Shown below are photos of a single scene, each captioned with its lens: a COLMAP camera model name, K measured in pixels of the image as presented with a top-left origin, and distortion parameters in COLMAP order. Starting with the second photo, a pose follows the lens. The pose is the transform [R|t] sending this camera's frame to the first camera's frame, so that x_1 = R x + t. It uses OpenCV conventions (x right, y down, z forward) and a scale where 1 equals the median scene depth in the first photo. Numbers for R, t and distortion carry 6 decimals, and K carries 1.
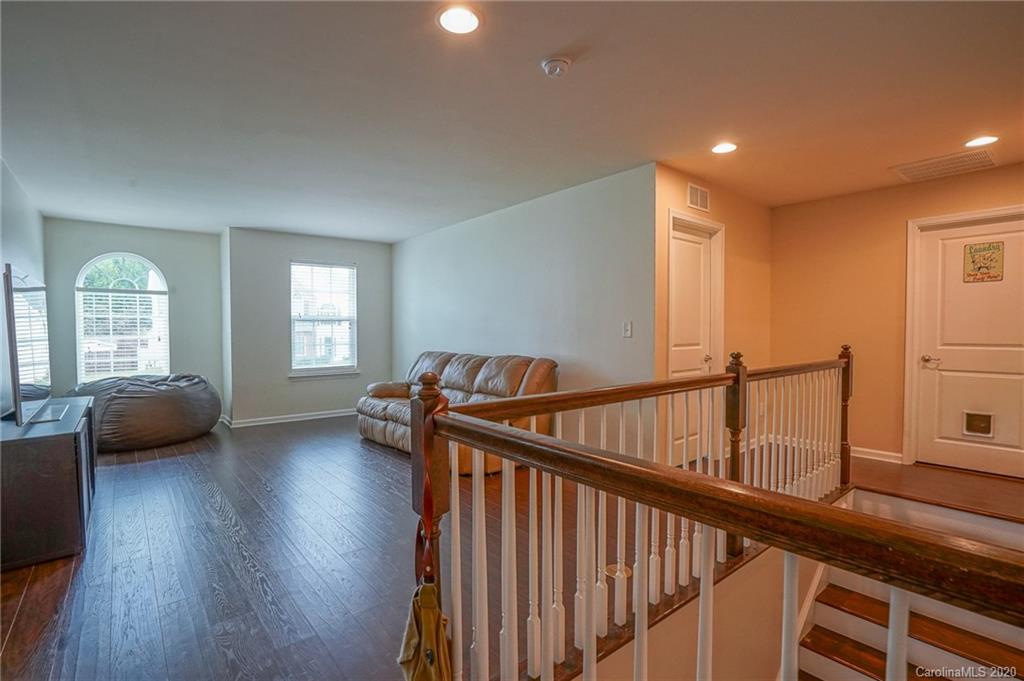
lens RADIAL K [[476.0, 0, 510.7], [0, 476.0, 343.3], [0, 0, 1]] dist [-0.055580, 0.016933]
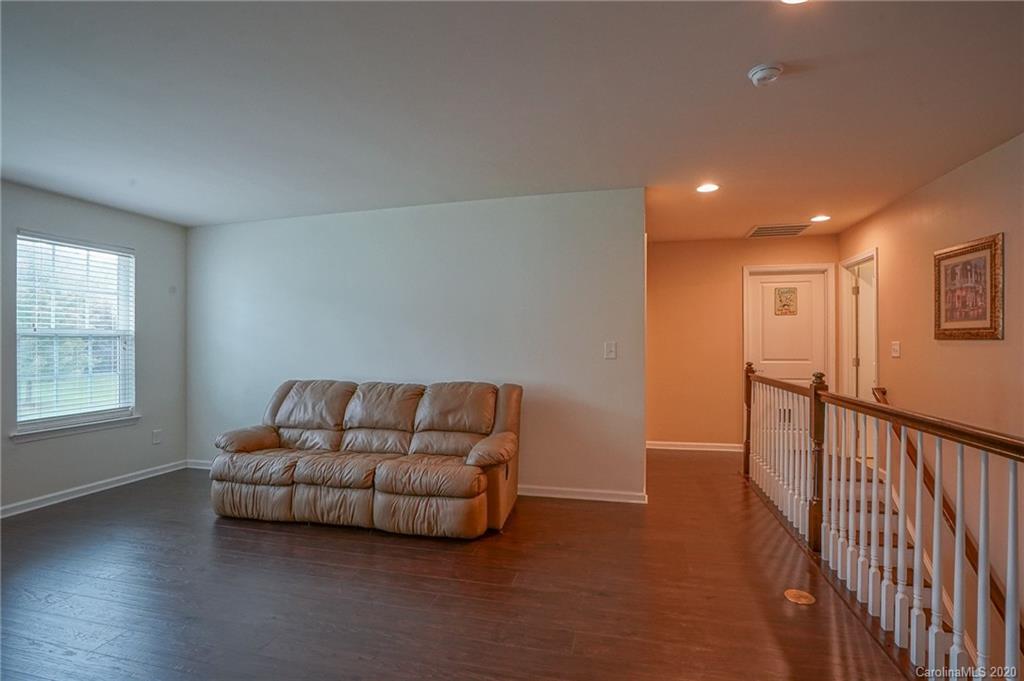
lens RADIAL K [[476.0, 0, 510.7], [0, 476.0, 343.3], [0, 0, 1]] dist [-0.055580, 0.016933]
pose [[0.808671, 0.002836, 0.588255, -0.409907], [0.017738, 0.999416, -0.029202, -0.016294], [-0.587994, 0.034049, 0.808148, 0.269293]]
